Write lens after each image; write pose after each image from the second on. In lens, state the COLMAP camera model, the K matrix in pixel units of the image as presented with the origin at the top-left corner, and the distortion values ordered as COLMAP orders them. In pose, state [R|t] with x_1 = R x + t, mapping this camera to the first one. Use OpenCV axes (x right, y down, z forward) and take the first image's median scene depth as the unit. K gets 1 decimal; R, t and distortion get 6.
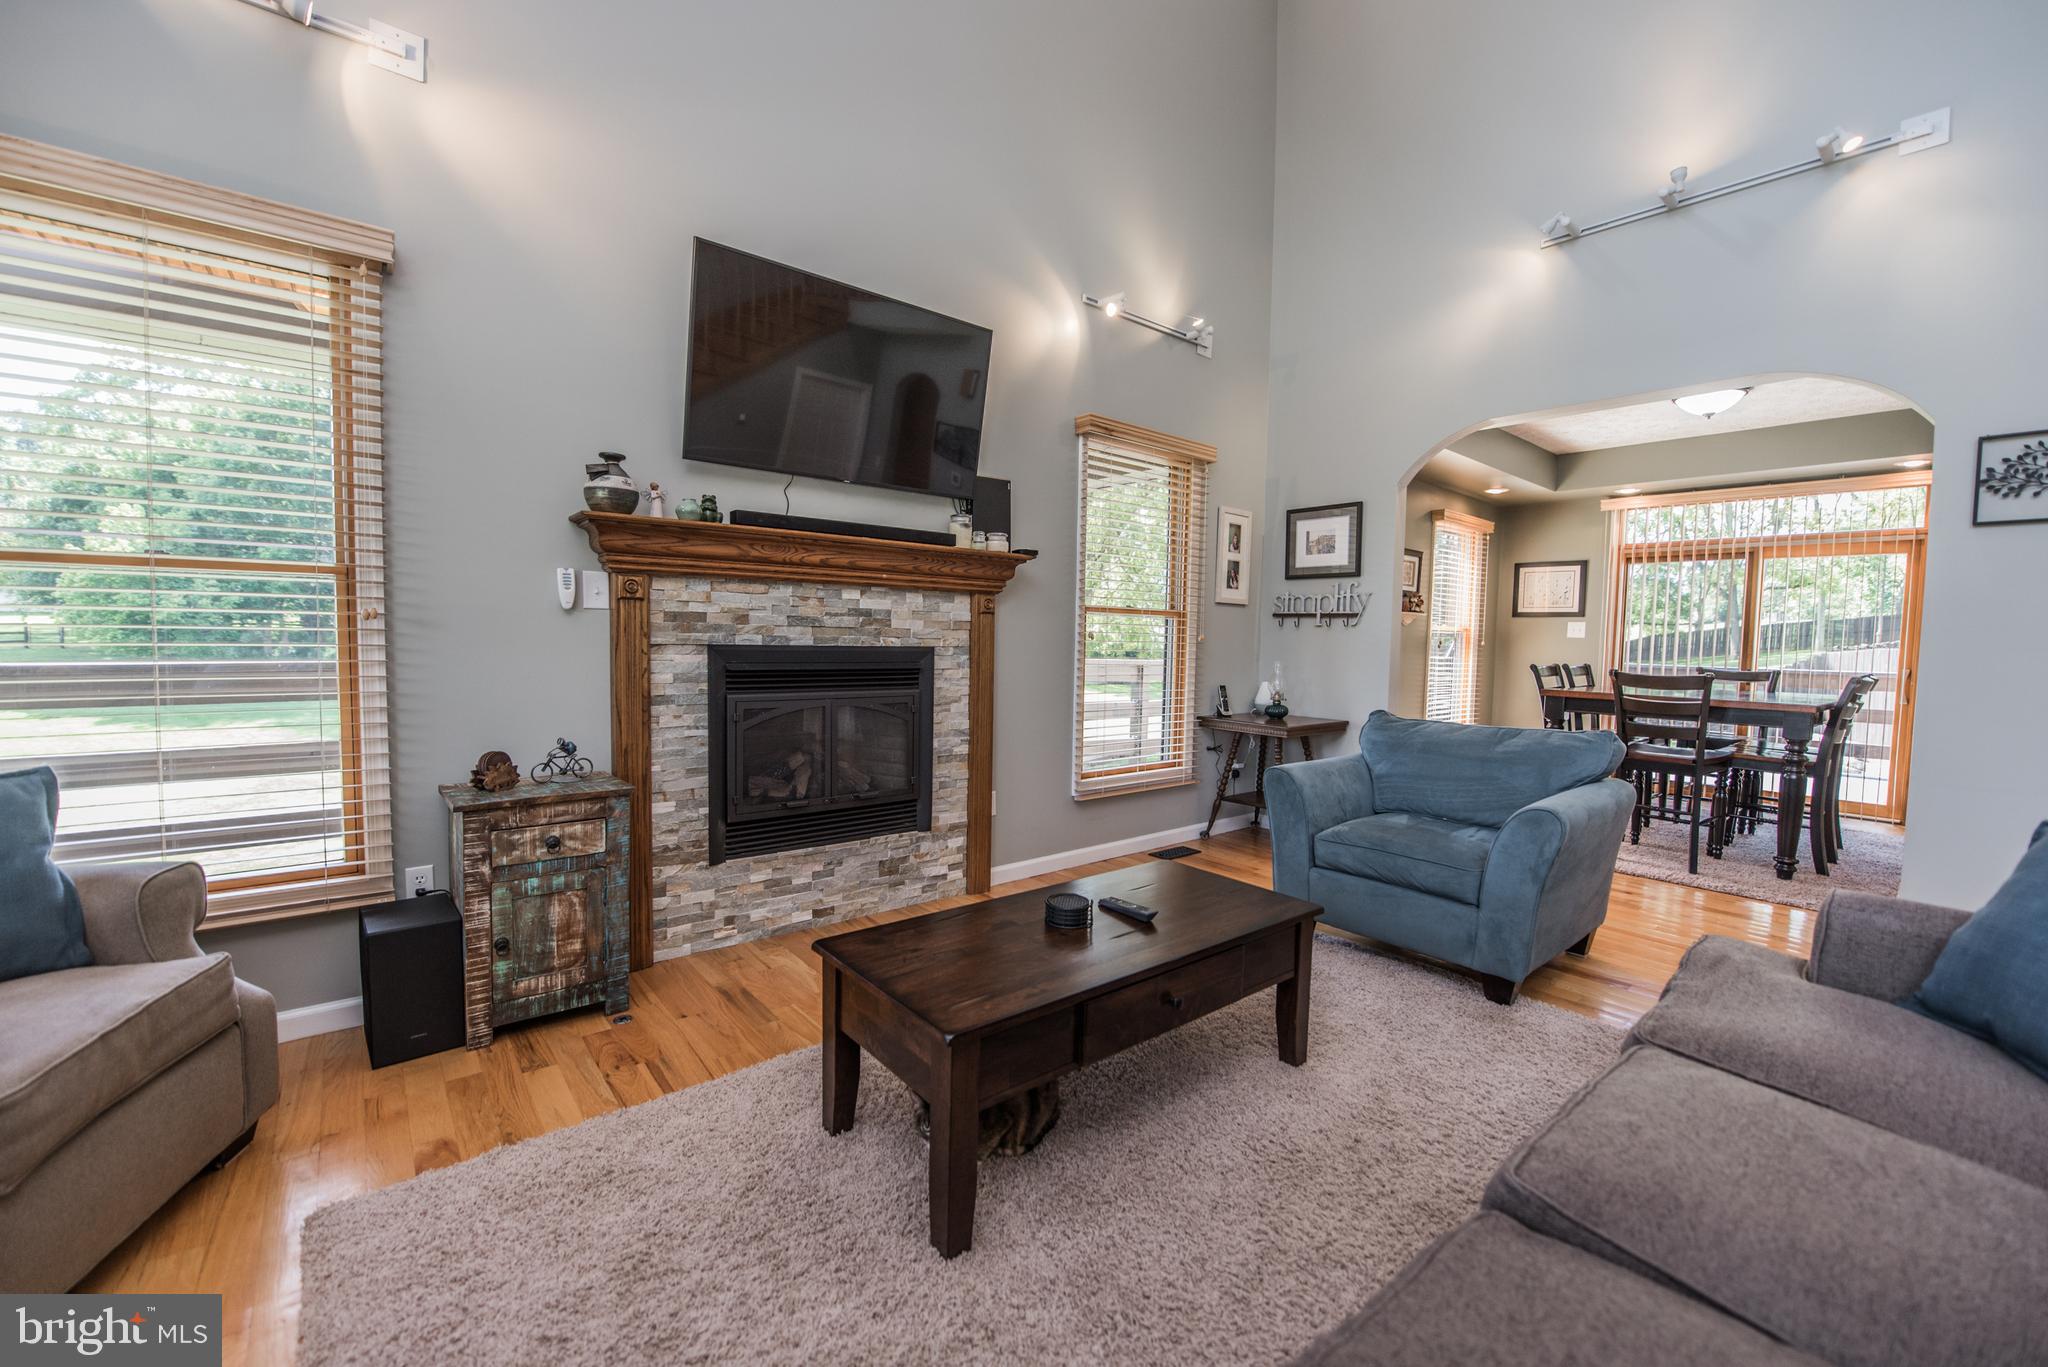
lens RADIAL K [[814.9, 0, 1019.4], [0, 814.9, 682.8], [0, 0, 1]] dist [-0.016594, -0.001538]
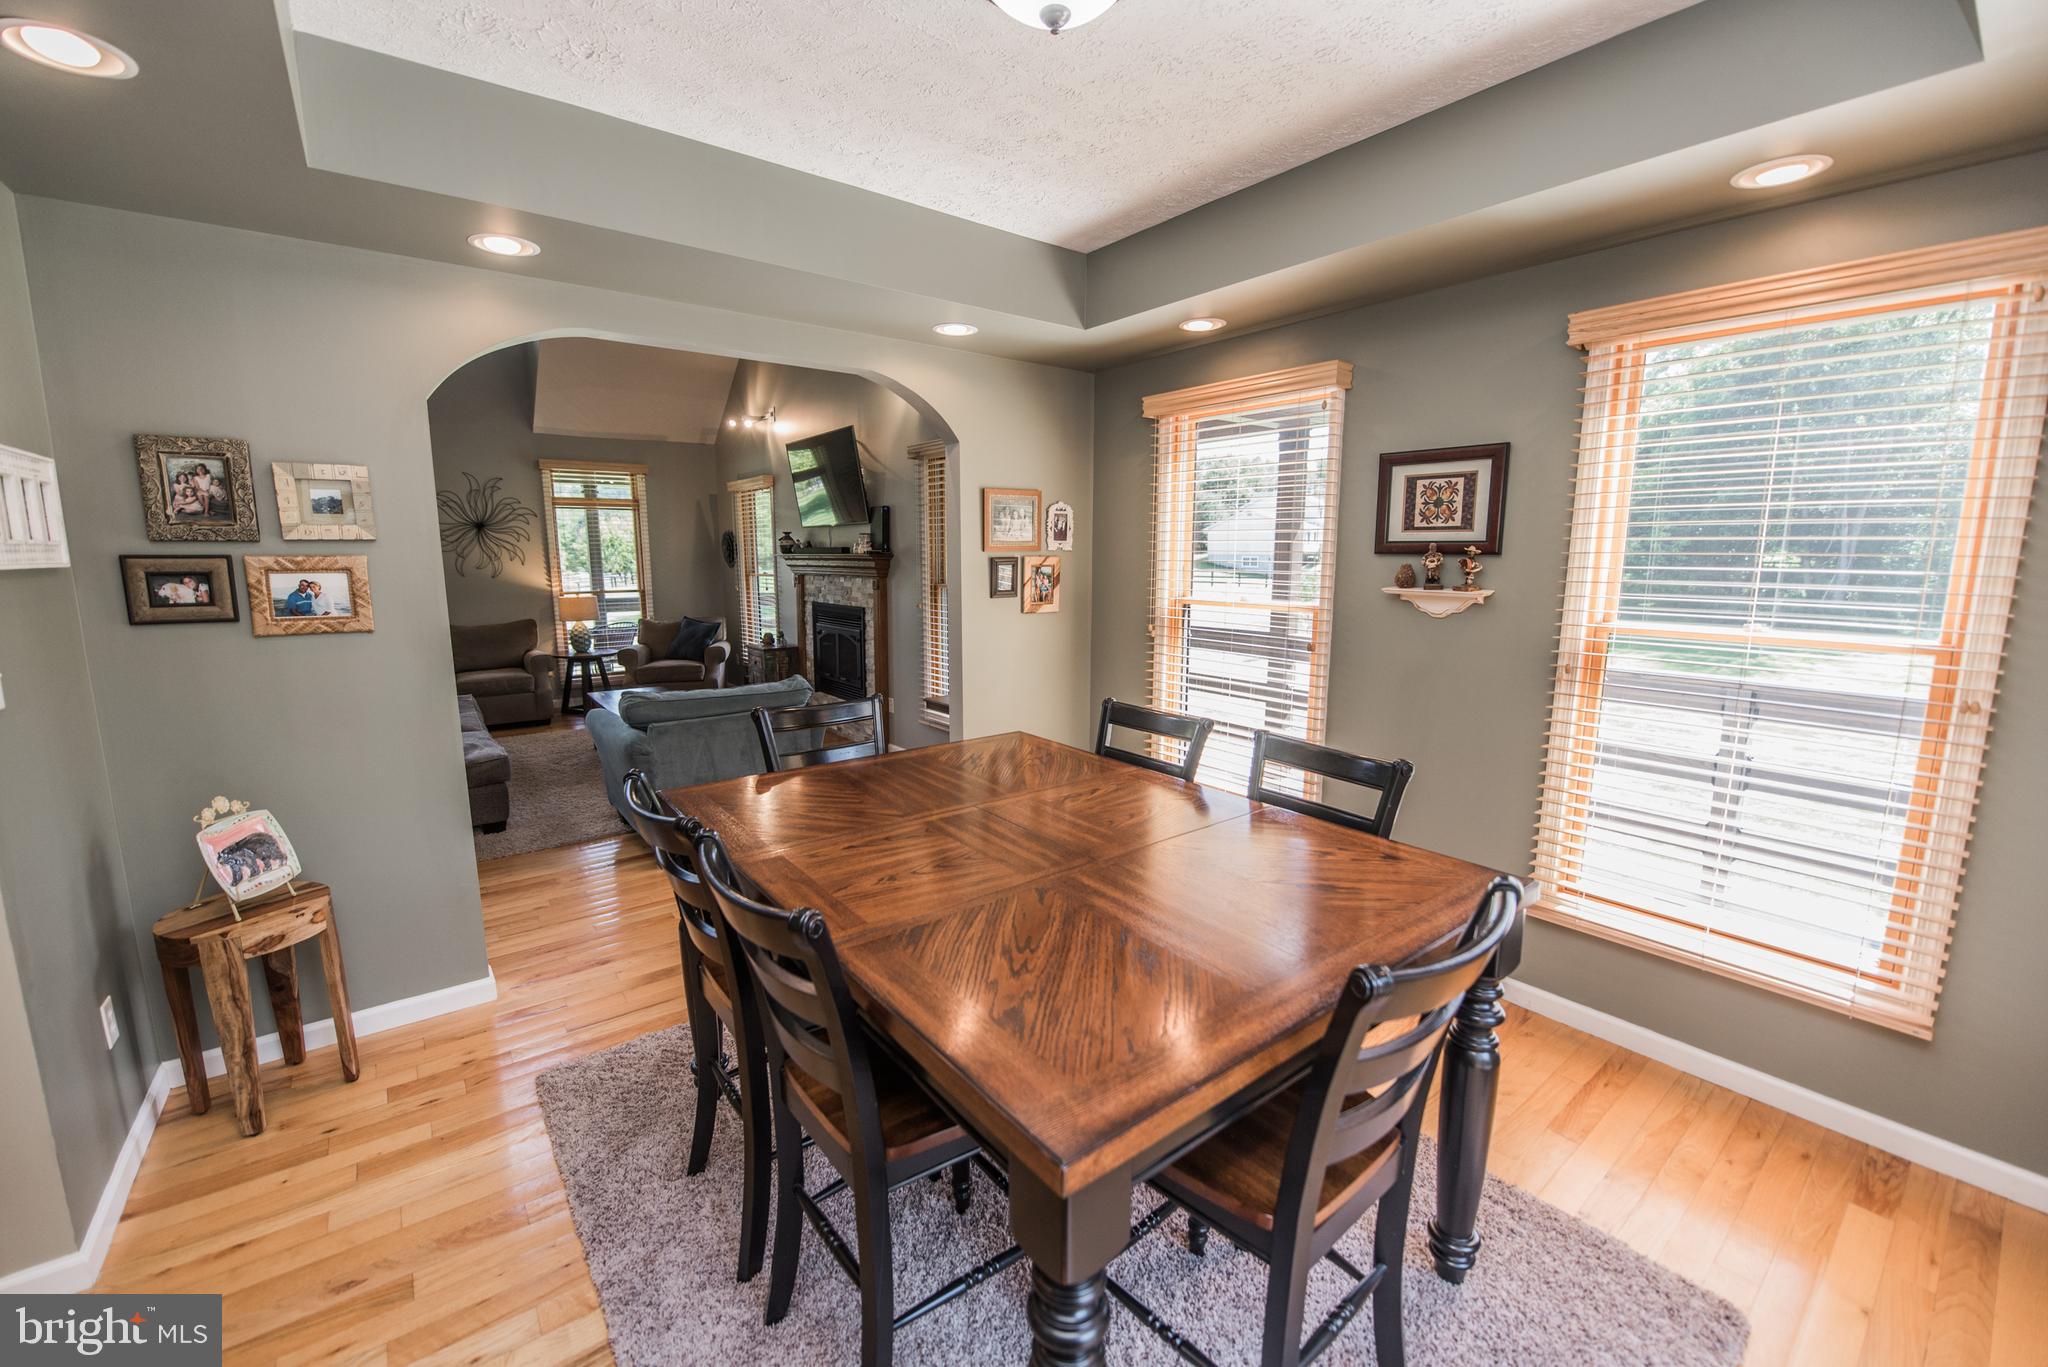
lens RADIAL K [[808.7, 0, 1038.1], [0, 808.7, 692.8], [0, 0, 1]] dist [-0.040766, -0.000022]
pose [[-0.017682, 0.147305, -0.988933, 1.717476], [-0.063970, 0.986895, 0.148145, -0.149203], [0.997795, 0.065881, -0.008027, 1.440630]]
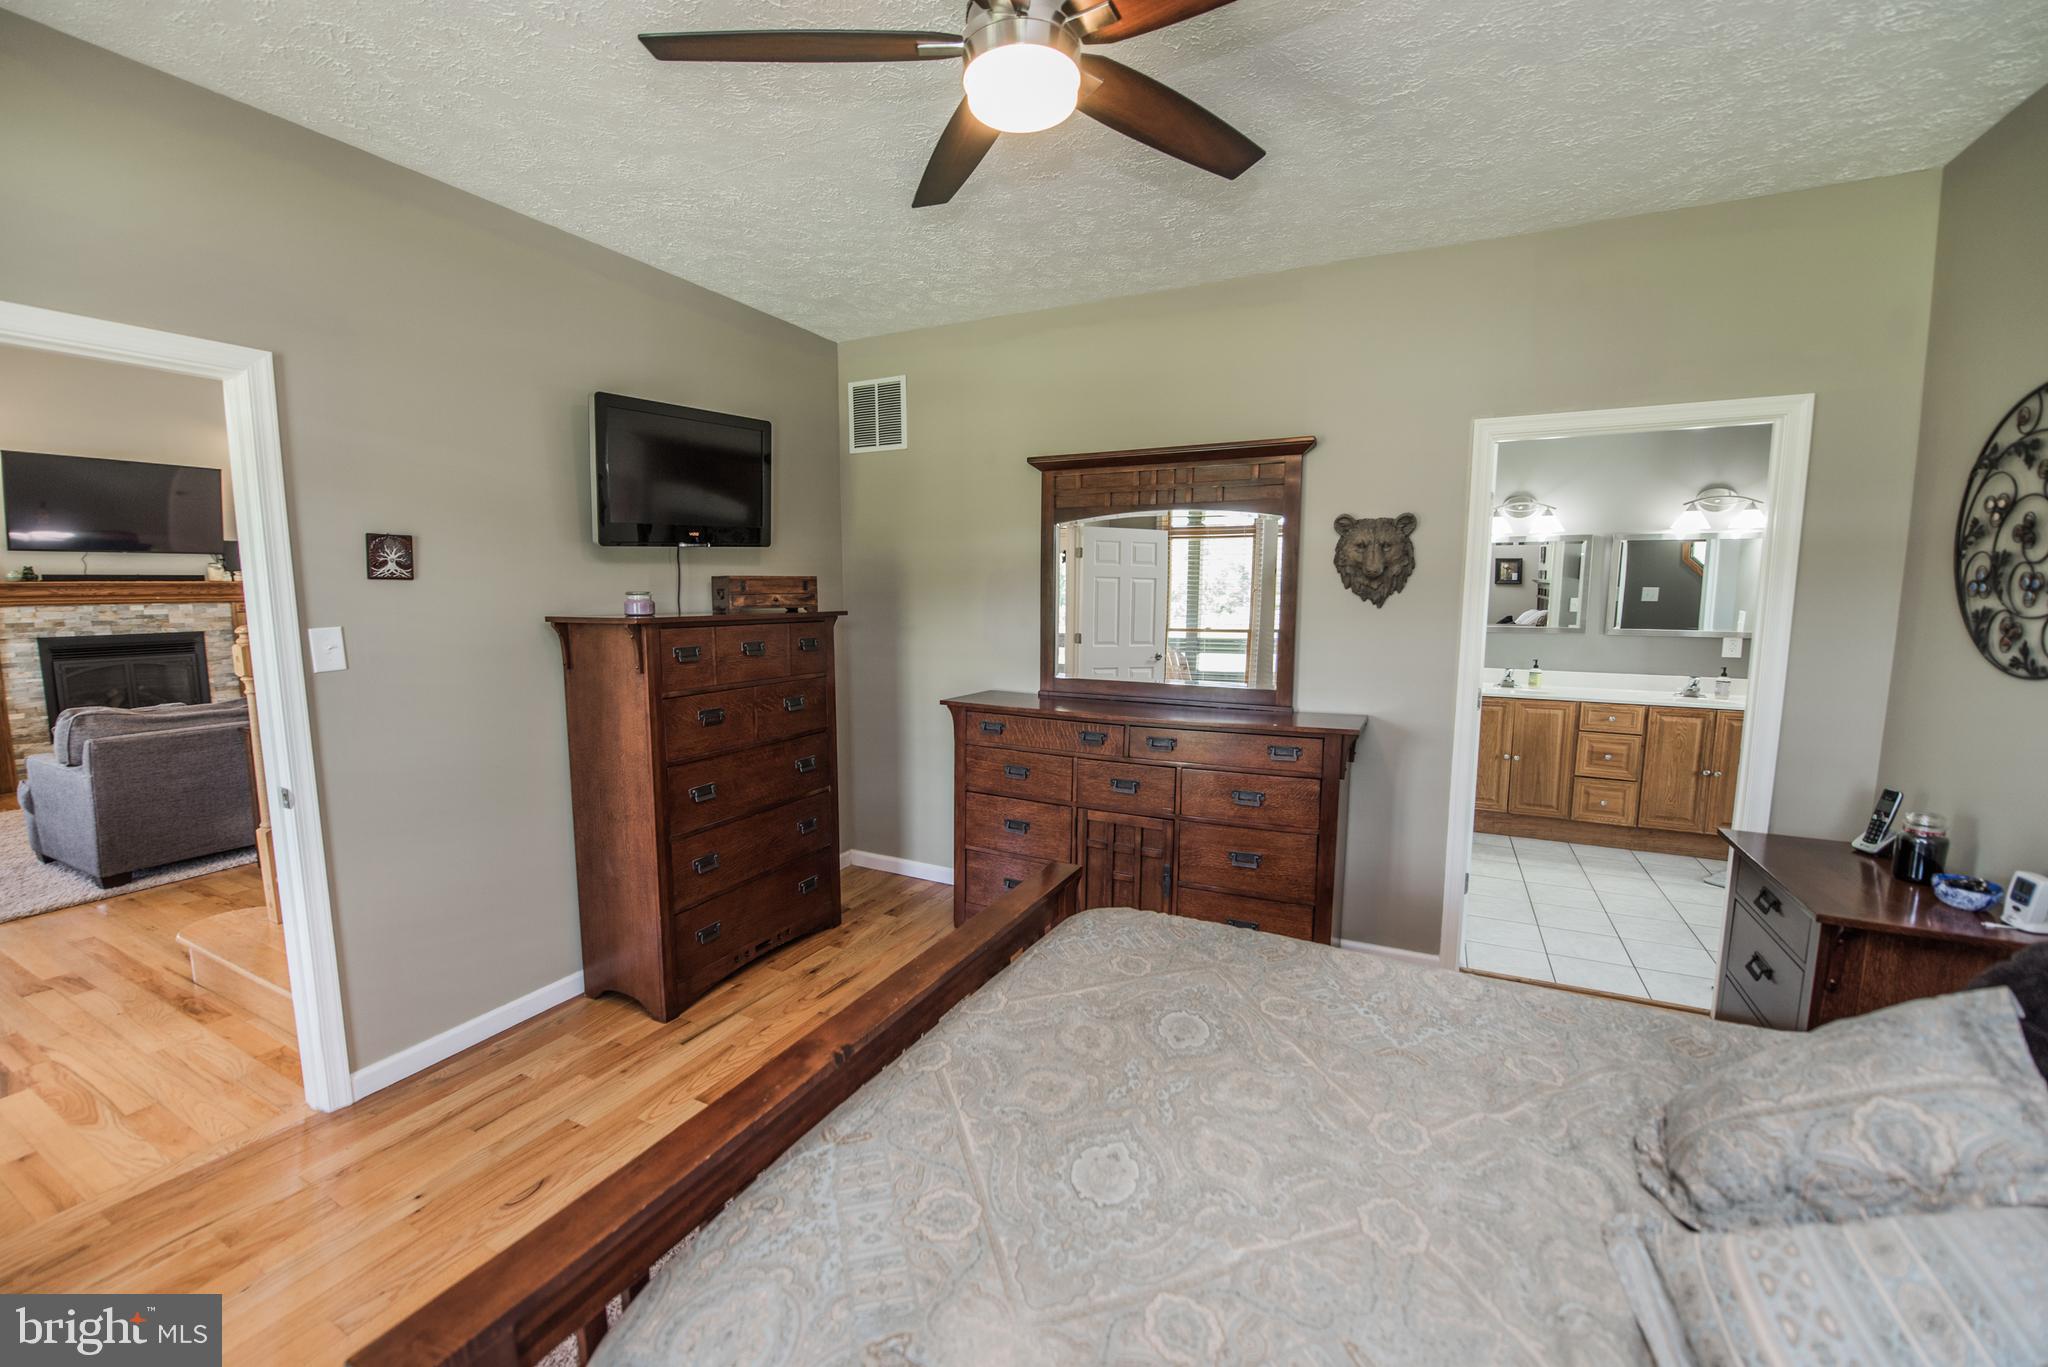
lens RADIAL K [[825.3, 0, 1020.5], [0, 825.3, 680.7], [0, 0, 1]] dist [-0.014643, -0.002052]
pose [[0.917881, -0.065101, 0.391479, 0.937930], [0.040453, 0.996663, 0.070893, 0.015666], [-0.394788, -0.049235, 0.917452, -1.585541]]
